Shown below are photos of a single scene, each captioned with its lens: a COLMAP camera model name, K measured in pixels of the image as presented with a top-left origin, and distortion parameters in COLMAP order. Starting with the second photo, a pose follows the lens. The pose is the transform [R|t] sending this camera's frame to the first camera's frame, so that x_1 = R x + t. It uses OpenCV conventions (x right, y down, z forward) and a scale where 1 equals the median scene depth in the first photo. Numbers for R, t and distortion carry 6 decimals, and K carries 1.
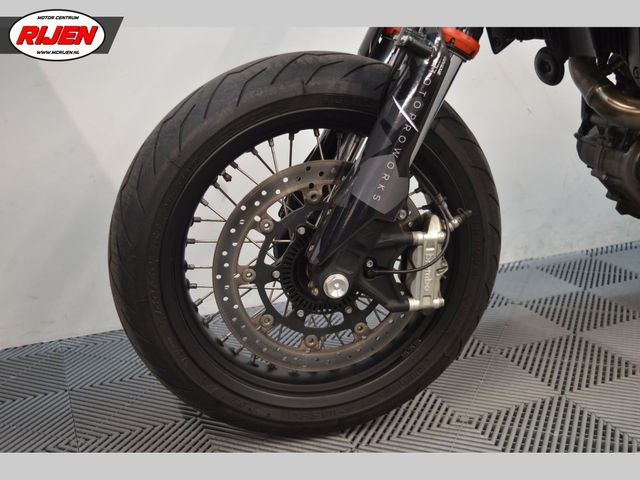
lens RADIAL K [[733.7, 0, 320.7], [0, 733.7, 238.8], [0, 0, 1]] dist [0.007260, 0.000000]
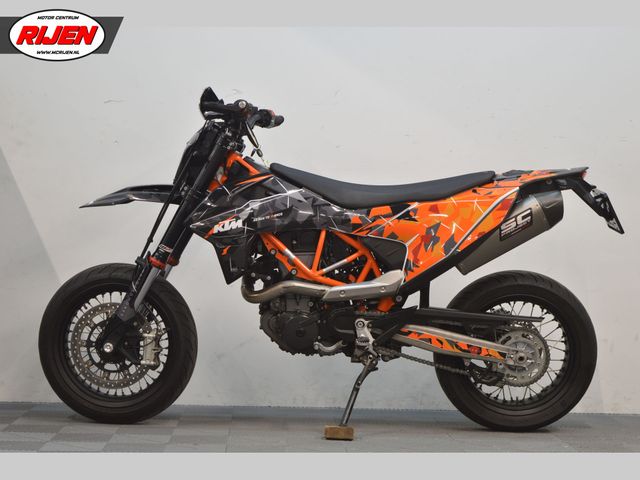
lens RADIAL K [[1396.3, 0, 320.1], [0, 1396.3, 239.9], [0, 0, 1]] dist [-0.108494, 0.000000]
pose [[0.940472, 0.059197, -0.334677, 2.317864], [-0.144674, 0.960774, -0.236606, 0.741743], [0.307543, 0.270940, 0.912145, -3.346554]]
